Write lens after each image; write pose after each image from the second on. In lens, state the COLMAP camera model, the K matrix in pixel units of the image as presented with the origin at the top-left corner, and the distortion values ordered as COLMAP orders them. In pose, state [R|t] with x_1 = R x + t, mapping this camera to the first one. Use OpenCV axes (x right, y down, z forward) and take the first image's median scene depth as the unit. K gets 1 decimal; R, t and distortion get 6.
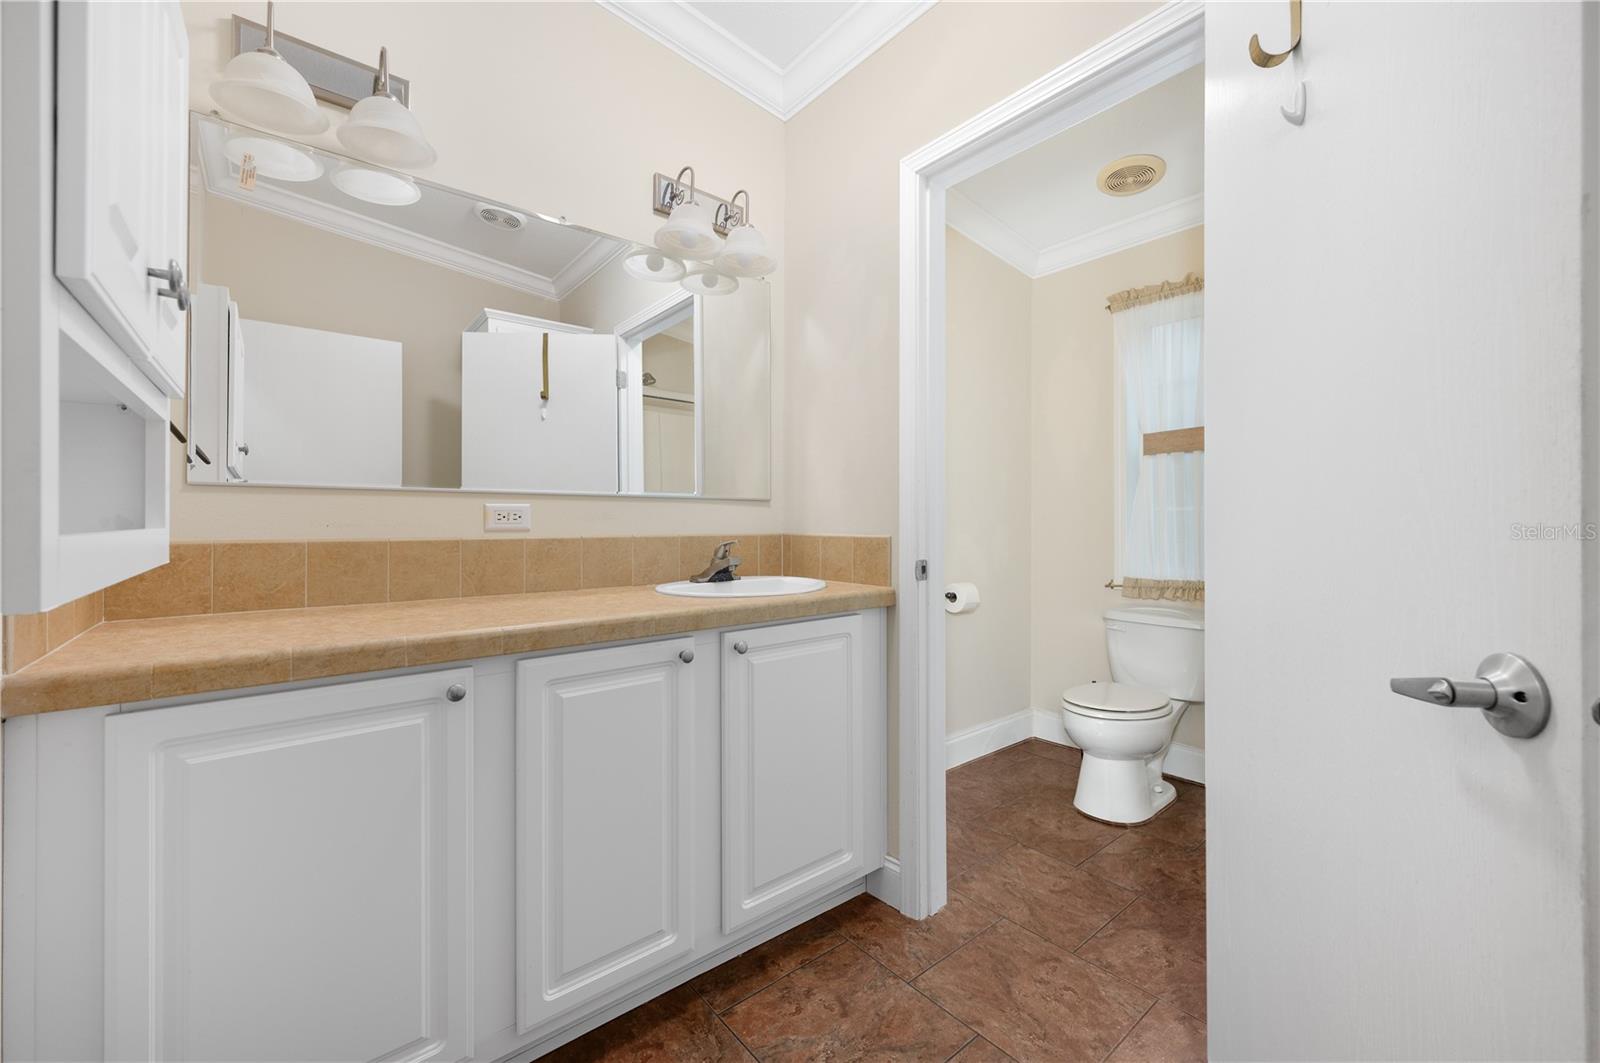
lens RADIAL K [[628.4, 0, 802.5], [0, 628.4, 515.5], [0, 0, 1]] dist [-0.000419, -0.000370]
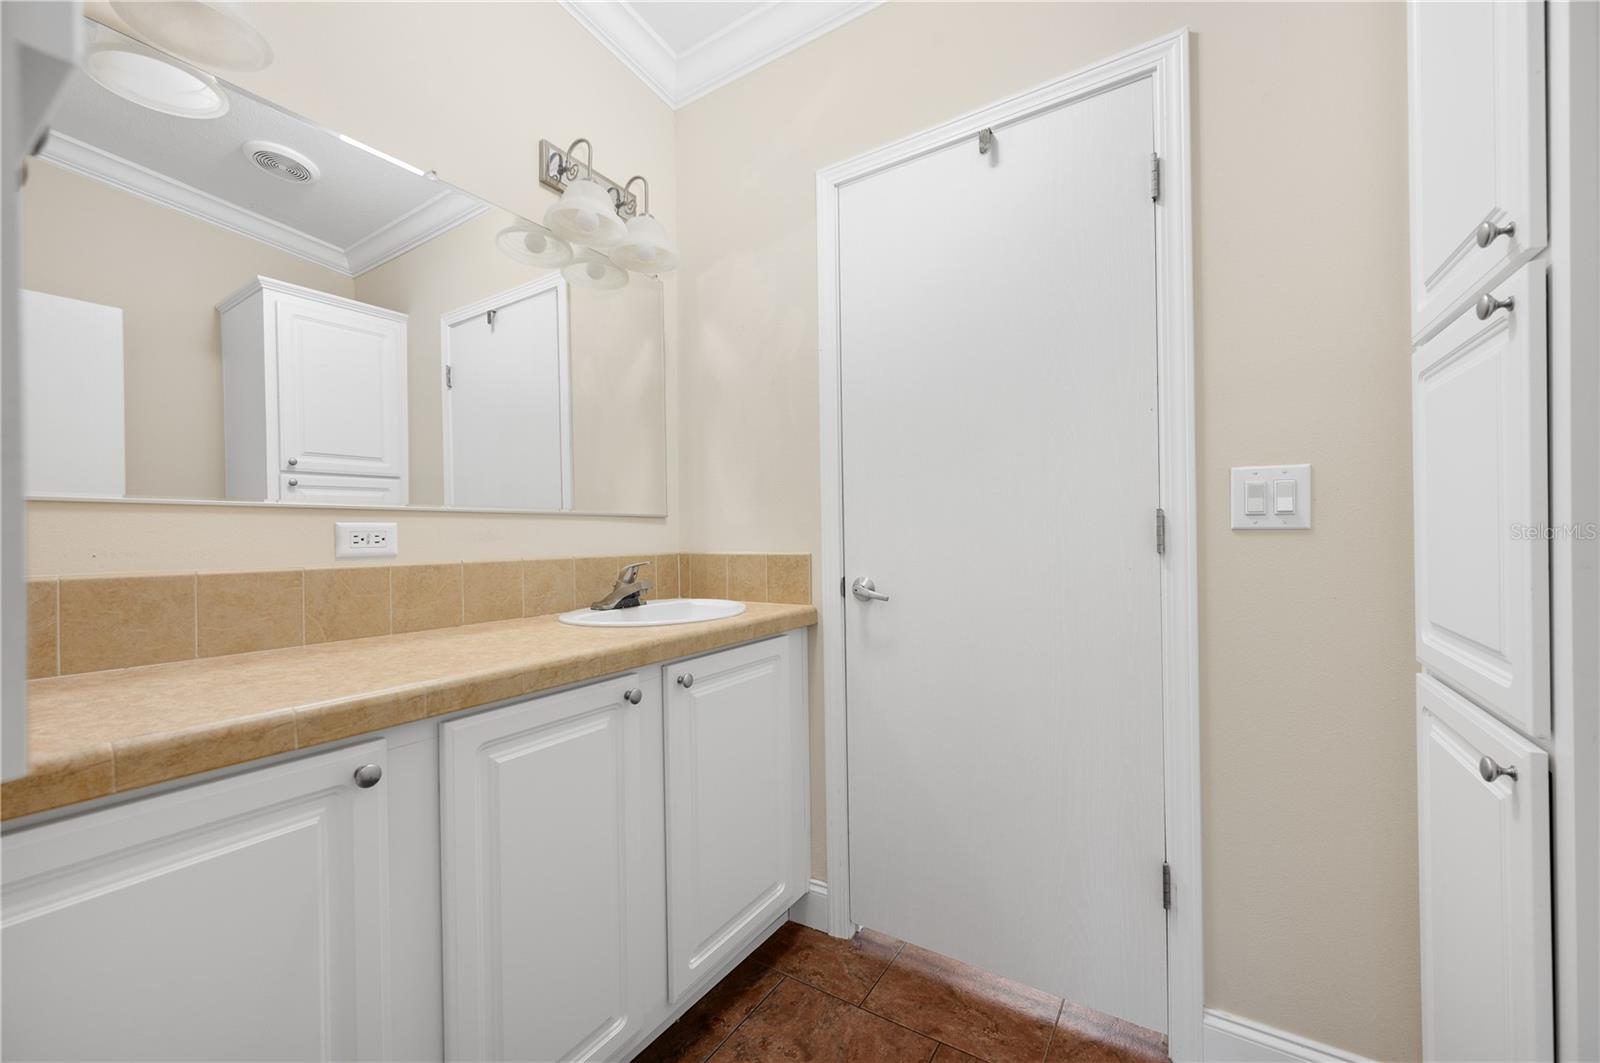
lens RADIAL K [[621.1, 0, 800.0], [0, 621.1, 531.5], [0, 0, 1]] dist [0.001361, 0.000193]
pose [[0.951959, -0.009385, 0.306083, -0.192402], [0.008766, 0.999956, 0.003396, -0.005434], [-0.306101, -0.000550, 0.951999, 0.090574]]
